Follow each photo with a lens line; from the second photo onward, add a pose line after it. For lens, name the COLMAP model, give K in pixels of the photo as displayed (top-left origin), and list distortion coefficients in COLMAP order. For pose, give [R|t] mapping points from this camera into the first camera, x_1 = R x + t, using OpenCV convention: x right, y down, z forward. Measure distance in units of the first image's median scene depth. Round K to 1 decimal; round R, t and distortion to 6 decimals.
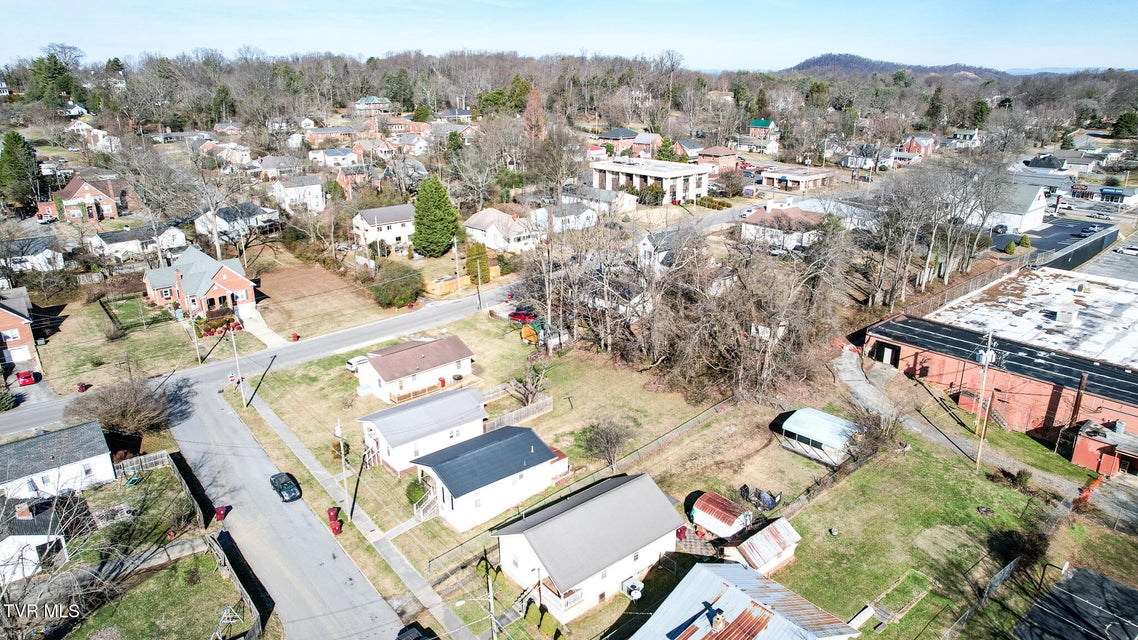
lens RADIAL K [[728.7, 0, 569.0], [0, 728.7, 320.0], [0, 0, 1]] dist [-0.070552, 0.067743]
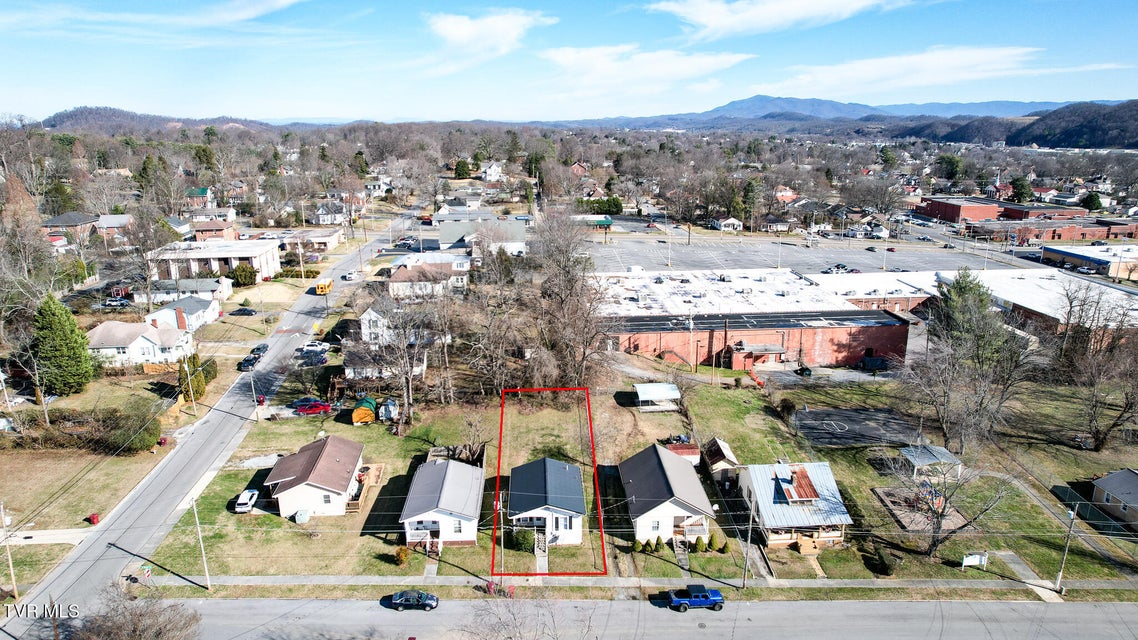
lens RADIAL K [[728.7, 0, 569.0], [0, 728.7, 320.0], [0, 0, 1]] dist [-0.070552, 0.067743]
pose [[0.605763, -0.215197, 0.765991, -0.753198], [0.264691, 0.962399, 0.061052, -0.115076], [-0.750327, 0.165769, 0.639946, 0.112410]]
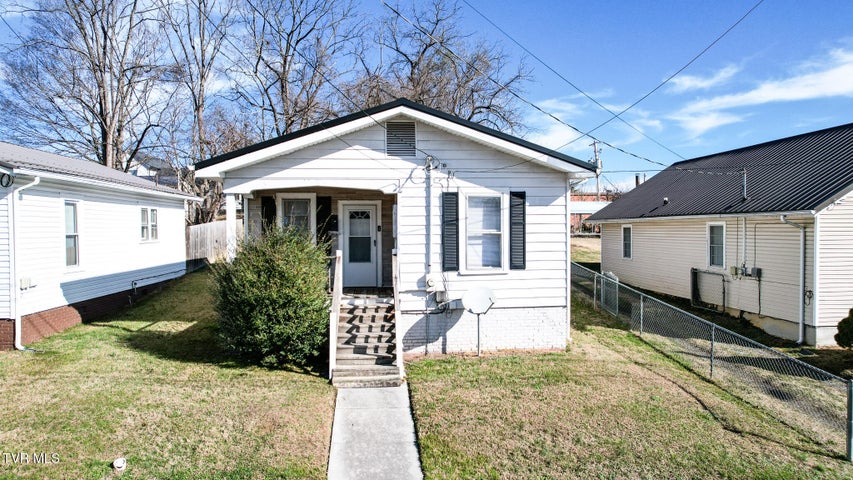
lens RADIAL K [[546.2, 0, 426.5], [0, 546.2, 240.0], [0, 0, 1]] dist [-0.070552, 0.067743]
pose [[0.561803, -0.018236, 0.827070, -0.242411], [0.276769, 0.946290, -0.167136, 0.201403], [-0.779600, 0.322805, 0.536676, 0.673831]]
